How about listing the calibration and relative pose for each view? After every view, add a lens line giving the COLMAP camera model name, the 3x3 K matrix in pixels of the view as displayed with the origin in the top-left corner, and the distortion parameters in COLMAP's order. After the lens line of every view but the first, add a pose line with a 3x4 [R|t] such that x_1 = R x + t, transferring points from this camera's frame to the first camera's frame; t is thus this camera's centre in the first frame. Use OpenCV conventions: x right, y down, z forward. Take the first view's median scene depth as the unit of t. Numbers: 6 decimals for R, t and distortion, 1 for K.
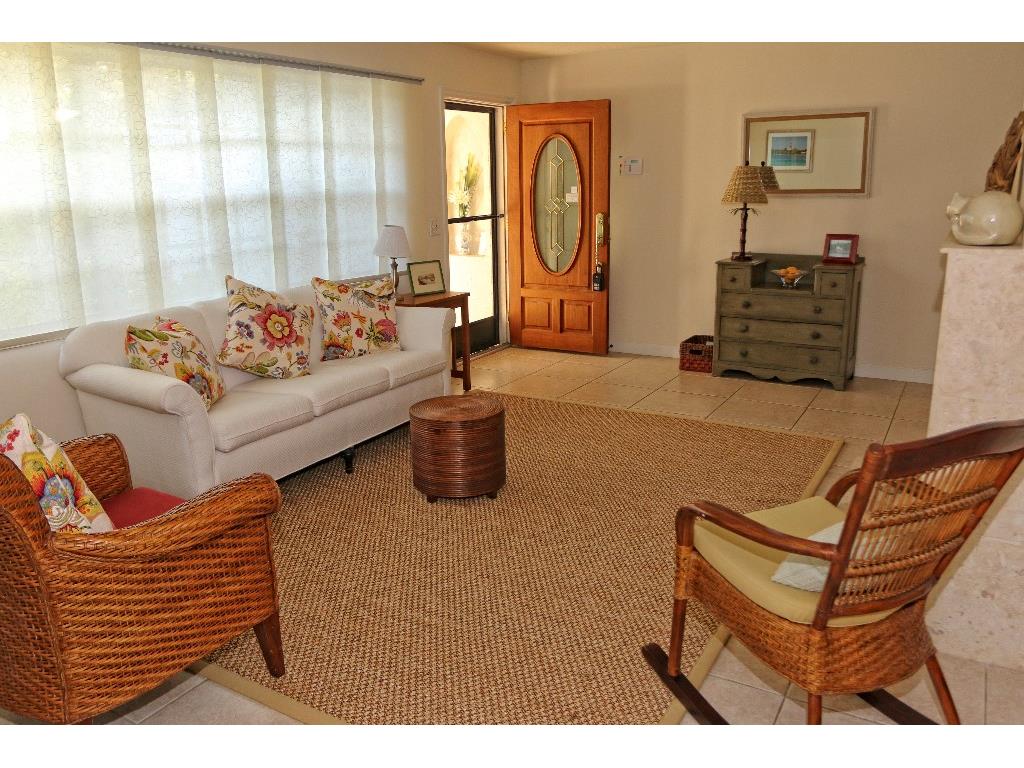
lens RADIAL K [[806.2, 0, 508.3], [0, 806.2, 384.2], [0, 0, 1]] dist [-0.086357, 0.055209]
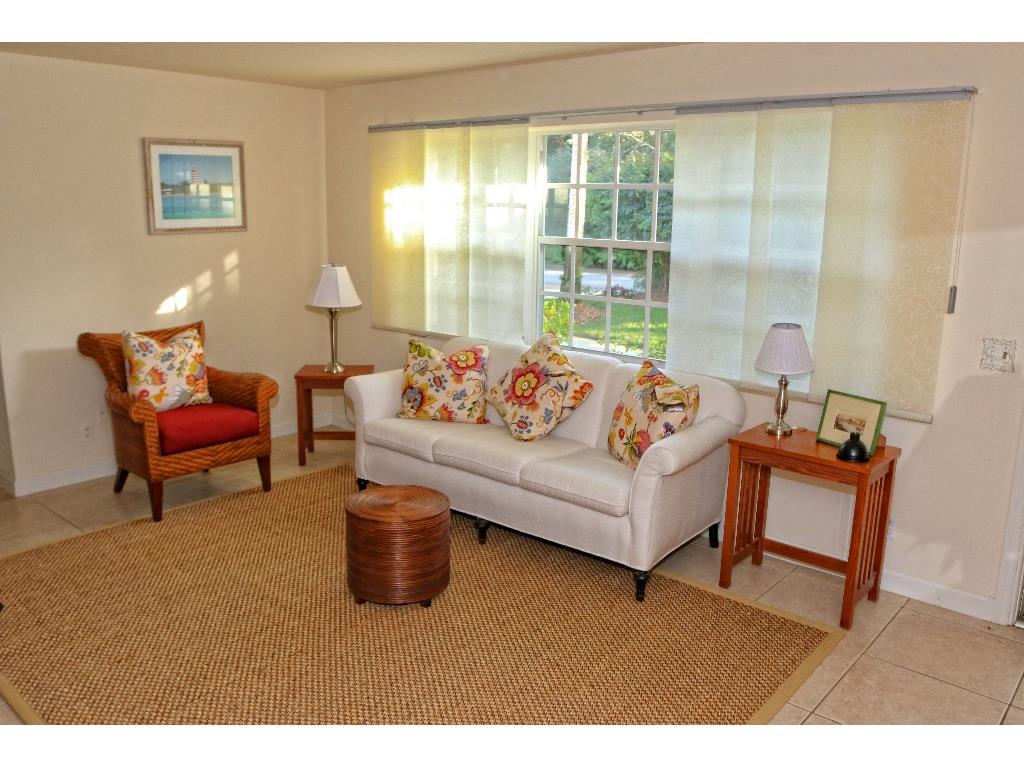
lens RADIAL K [[855.6, 0, 512.1], [0, 855.6, 382.1], [0, 0, 1]] dist [-0.013274, -0.000148]
pose [[-0.170197, 0.223189, -0.959802, 0.565225], [-0.260209, 0.929261, 0.262229, -0.266960], [0.950434, 0.294380, -0.100081, 0.820201]]
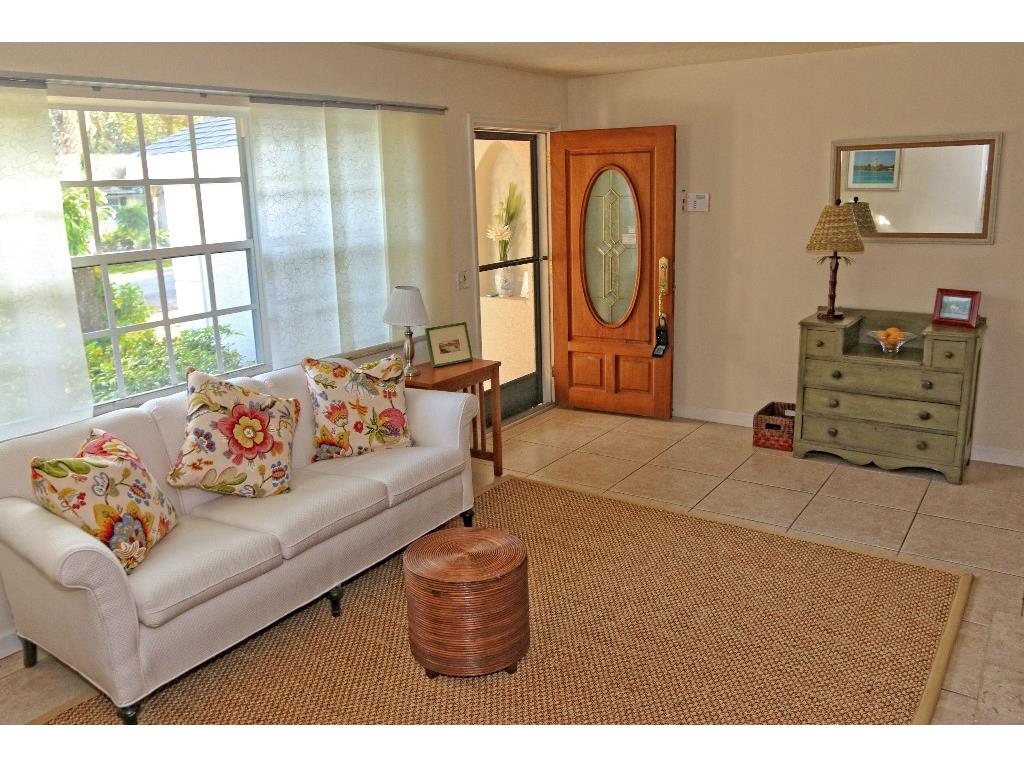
lens RADIAL K [[806.2, 0, 512.3], [0, 806.2, 383.6], [0, 0, 1]] dist [-0.086357, 0.055209]
pose [[0.997389, 0.004156, -0.072103, 0.024733], [-0.004434, 0.999983, -0.003697, -0.089715], [0.072087, 0.004007, 0.997390, 0.166614]]
